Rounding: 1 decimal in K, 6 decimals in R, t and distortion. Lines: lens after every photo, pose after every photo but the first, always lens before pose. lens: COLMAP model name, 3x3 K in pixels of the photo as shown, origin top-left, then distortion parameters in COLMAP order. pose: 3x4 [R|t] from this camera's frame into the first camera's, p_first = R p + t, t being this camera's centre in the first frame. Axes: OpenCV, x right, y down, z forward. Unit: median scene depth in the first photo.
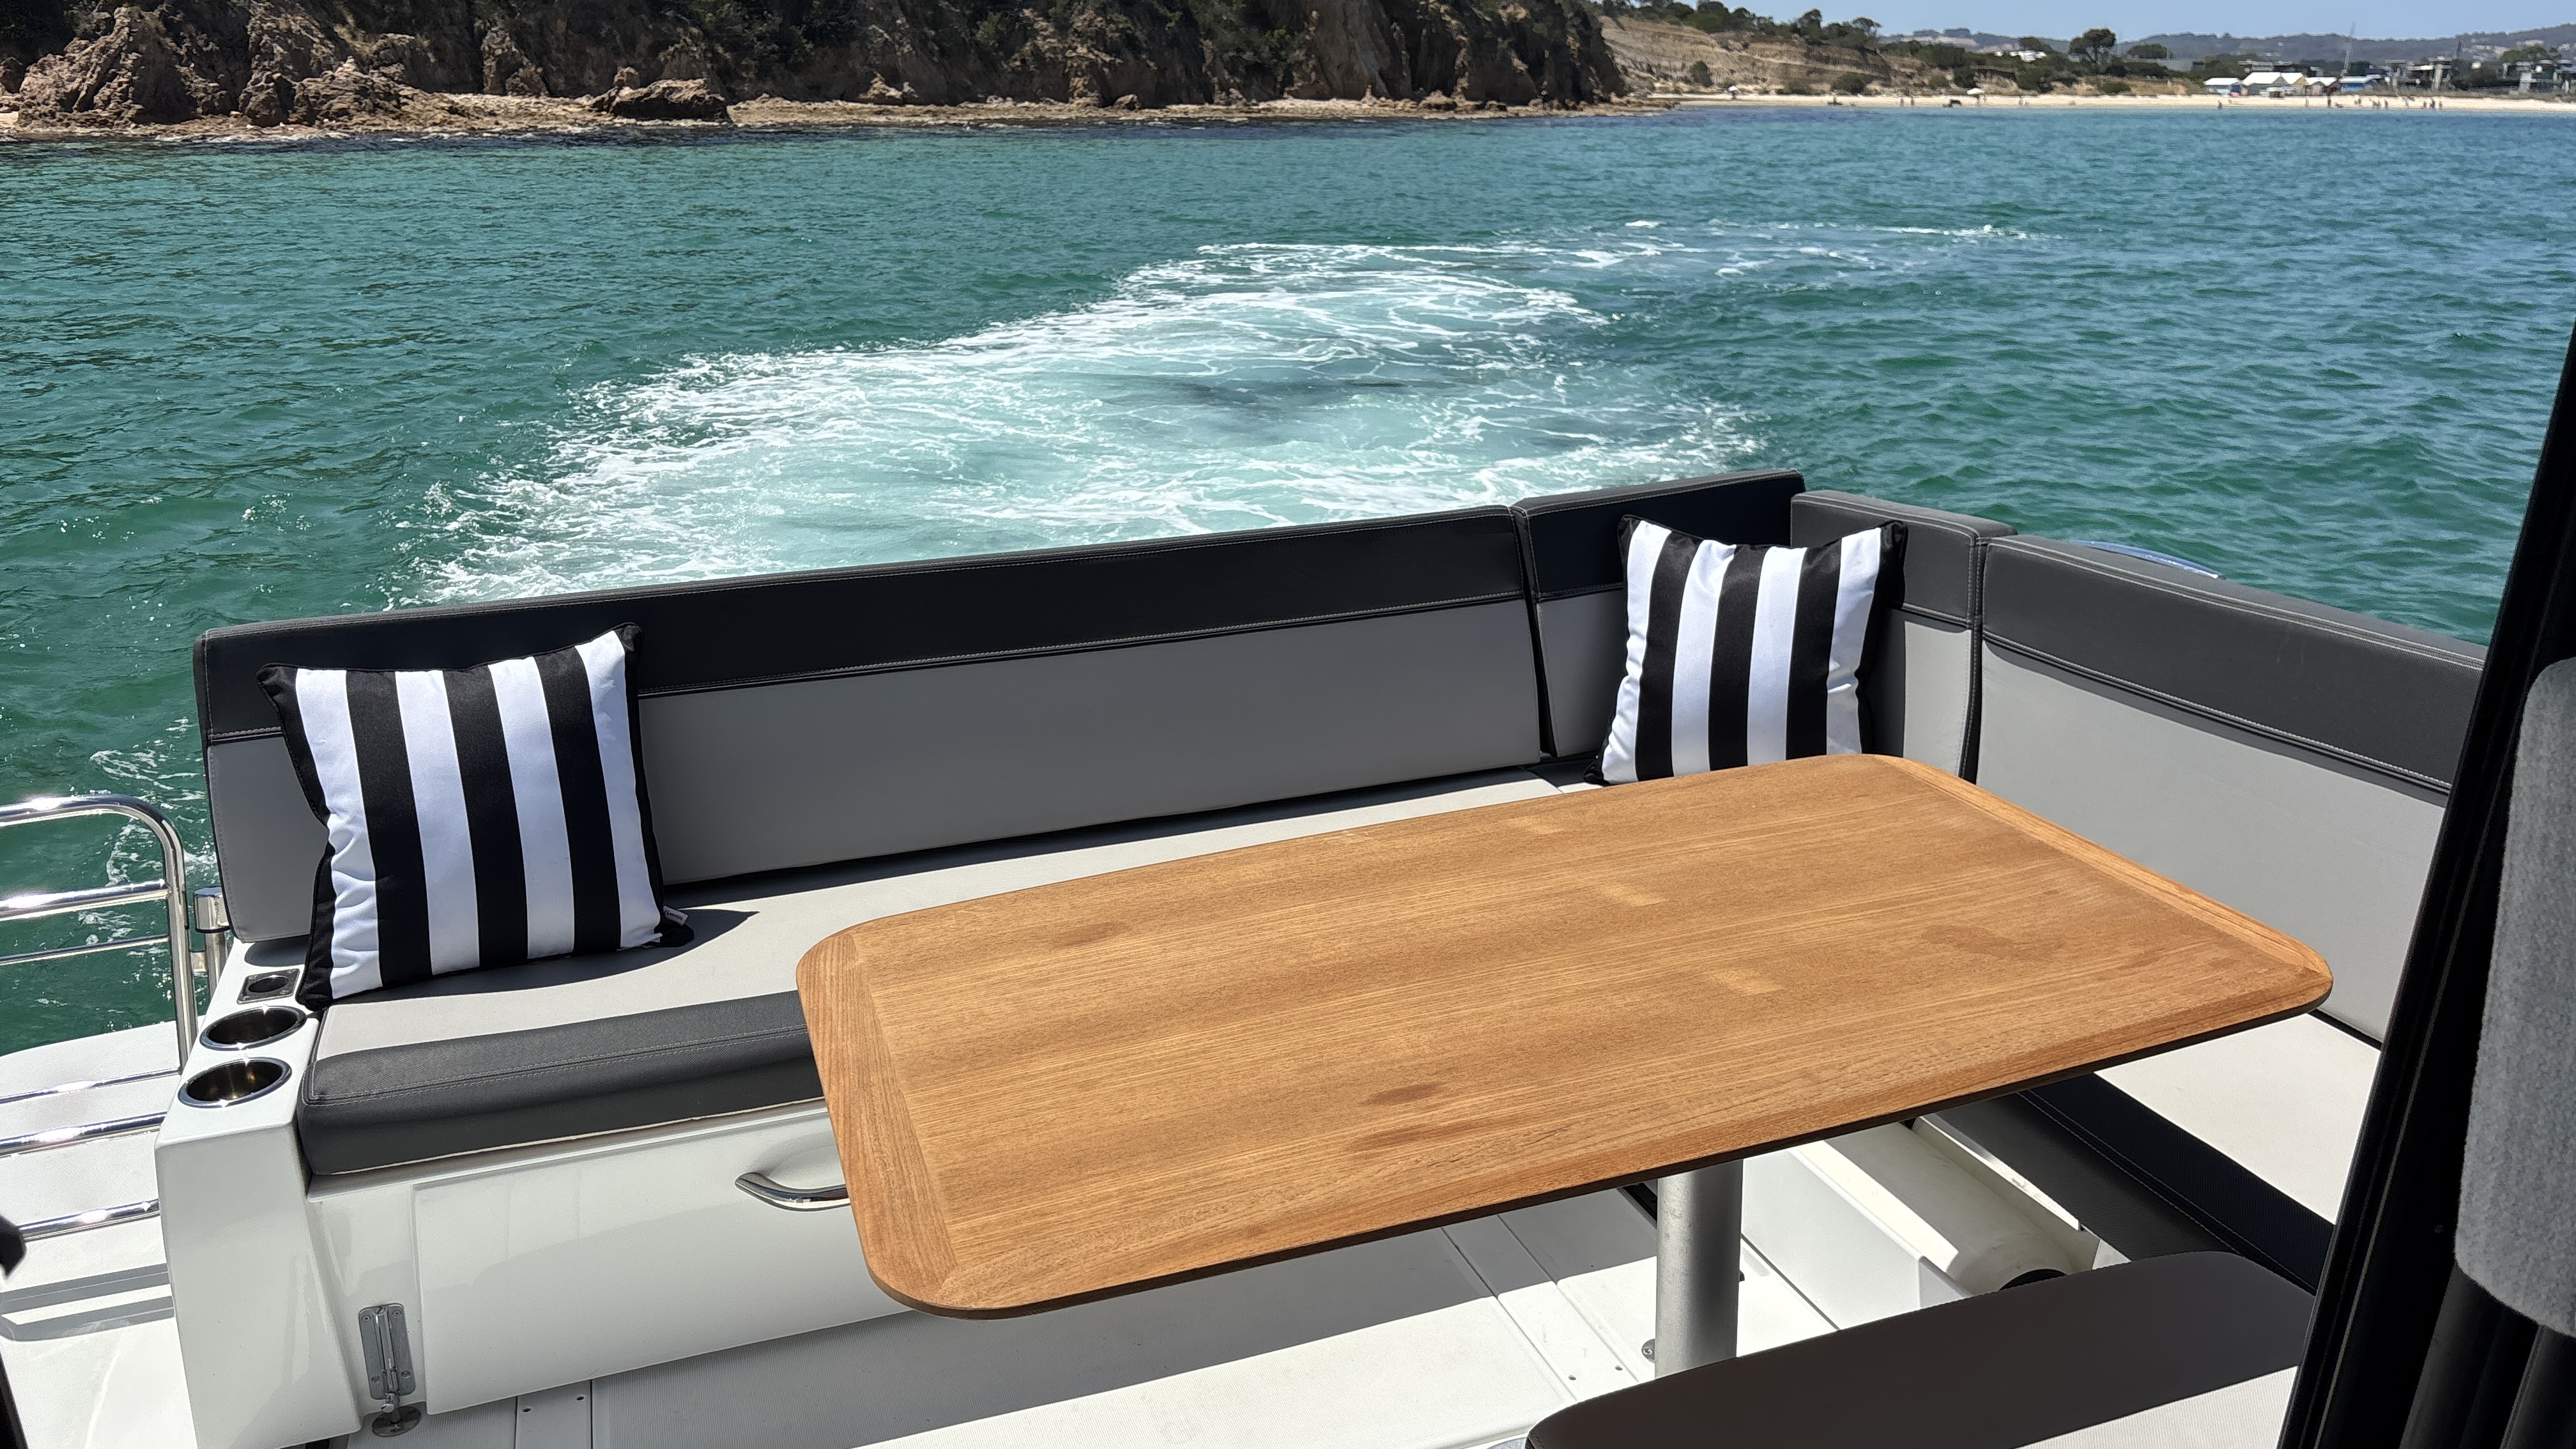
lens RADIAL K [[1916.8, 0, 1288.0], [0, 1916.8, 724.5], [0, 0, 1]] dist [0.072629, -0.103214]
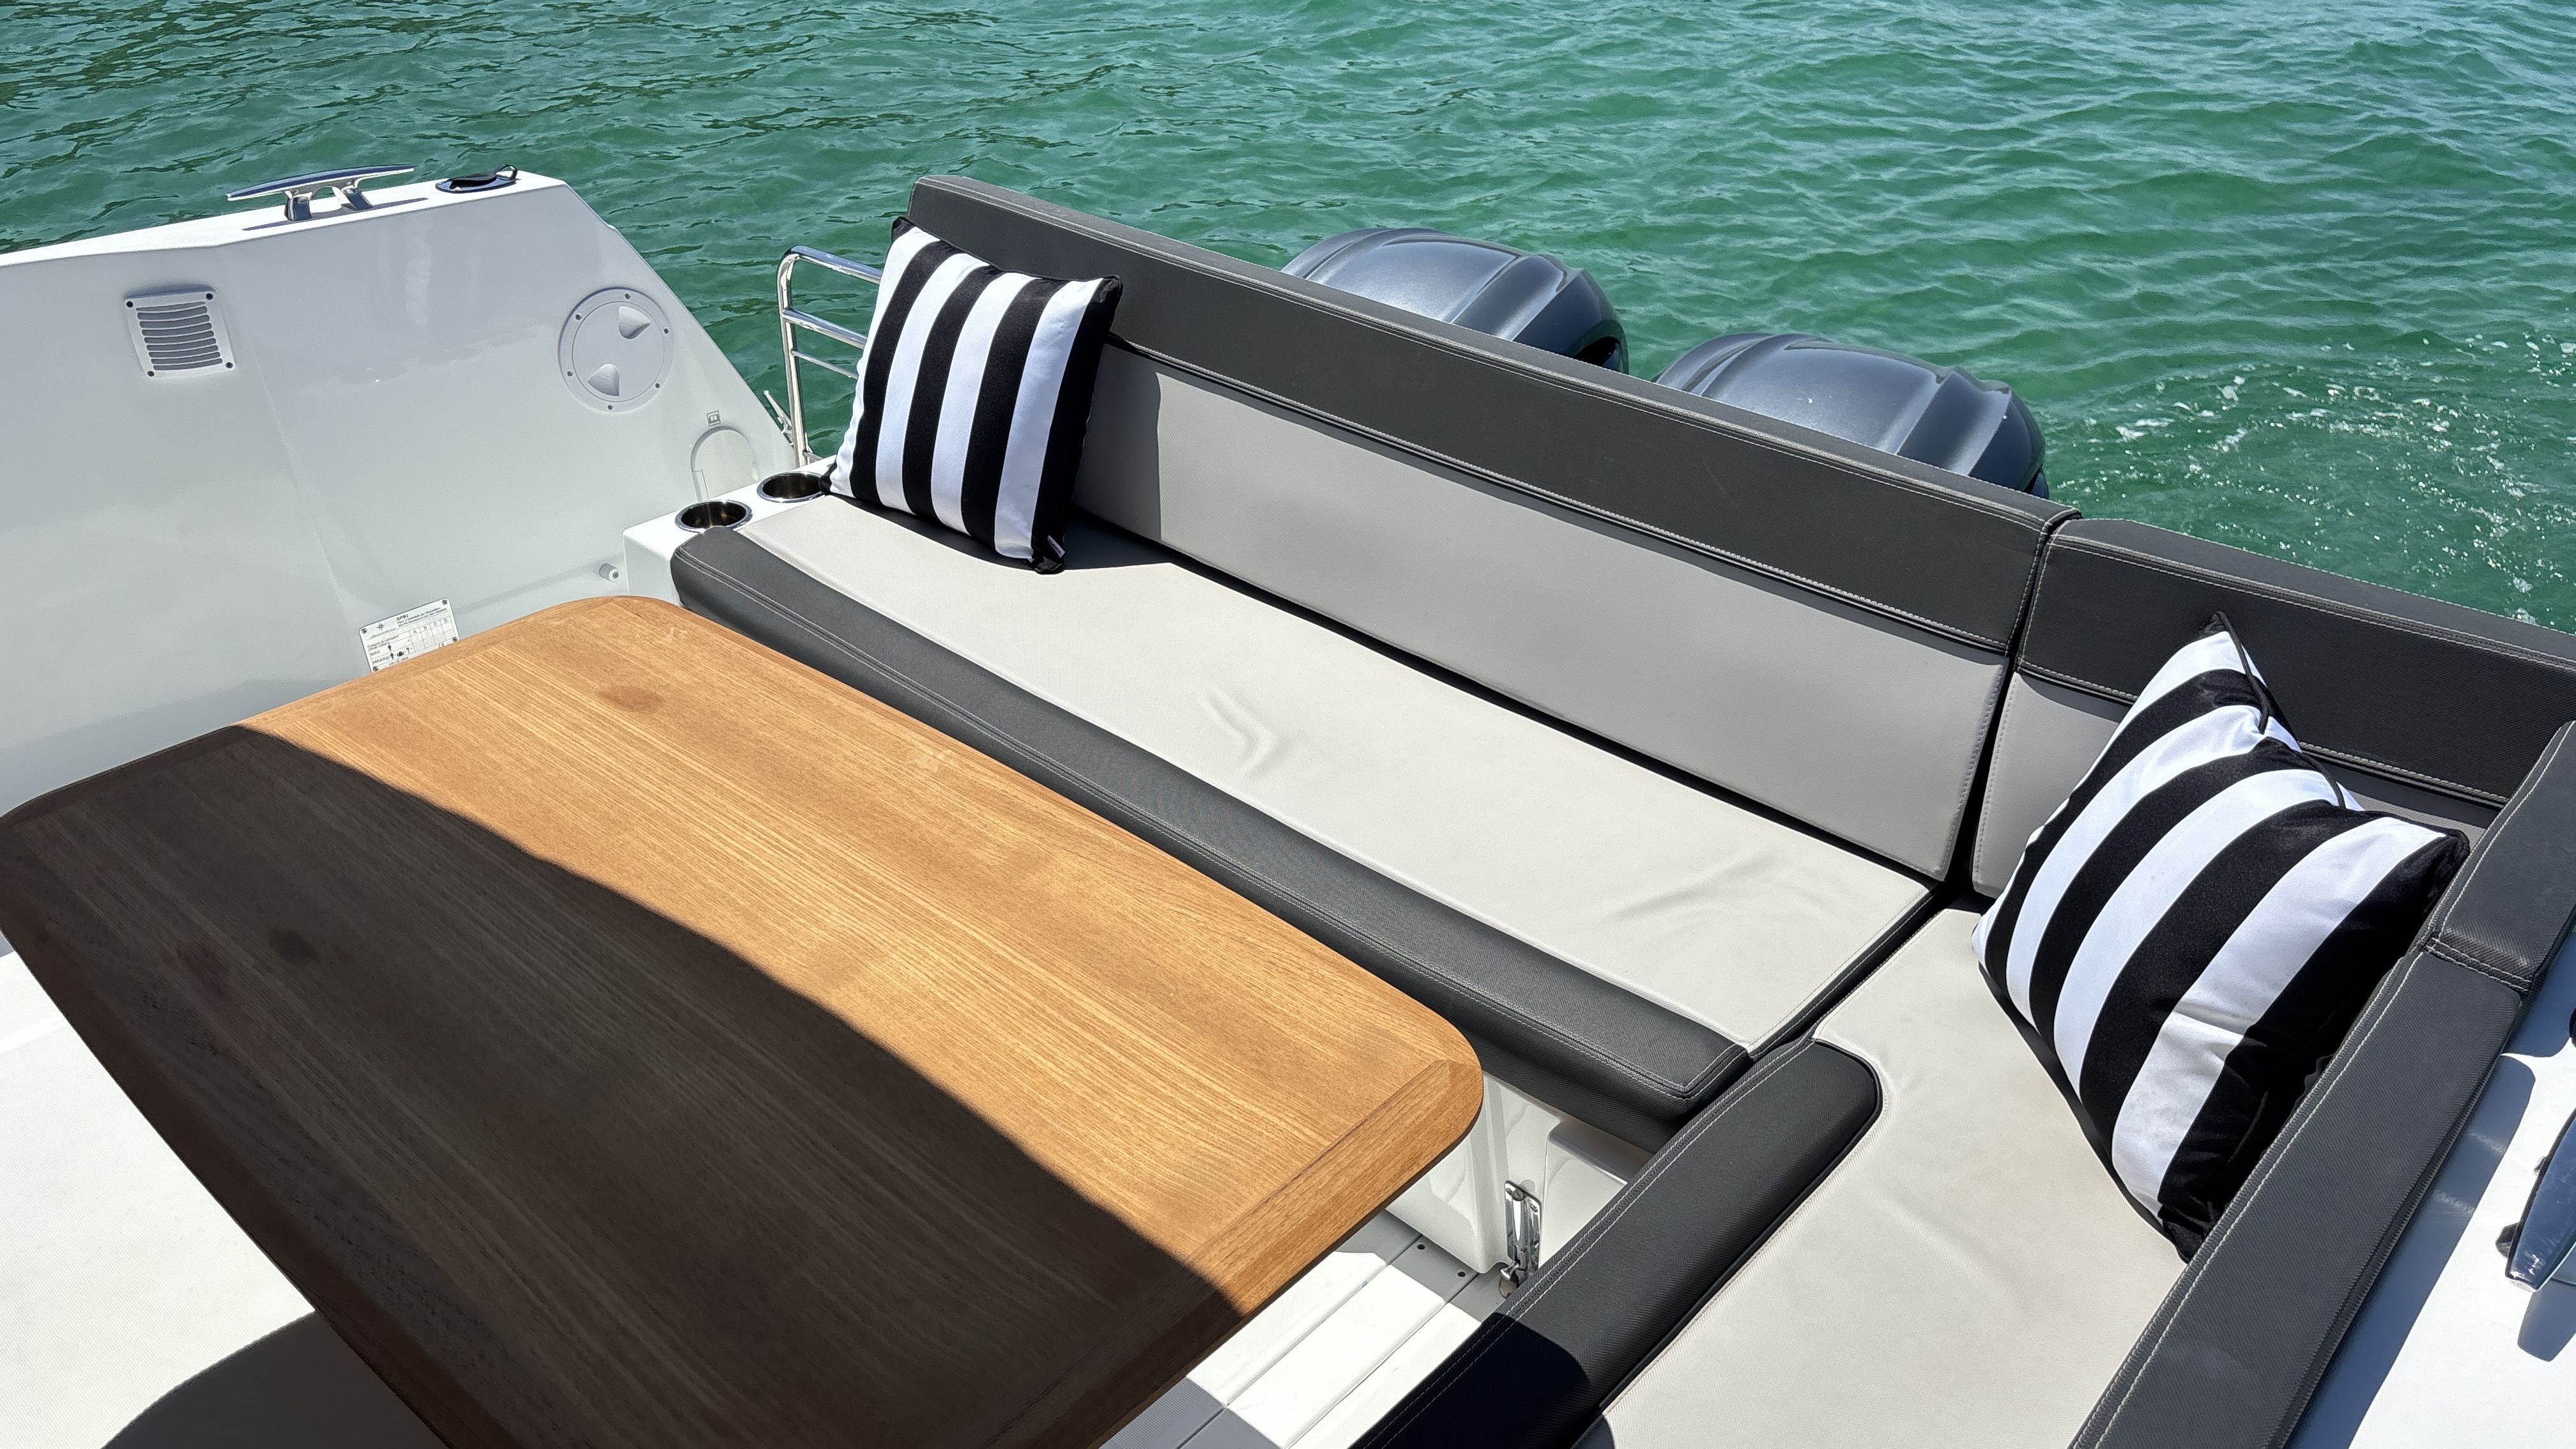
lens RADIAL K [[1916.8, 0, 1288.0], [0, 1916.8, 724.5], [0, 0, 1]] dist [0.072629, -0.103214]
pose [[0.468743, 0.488807, -0.735764, 0.619131], [-0.277974, 0.872247, 0.402388, -0.296125], [0.838457, 0.015906, 0.544735, 0.506513]]
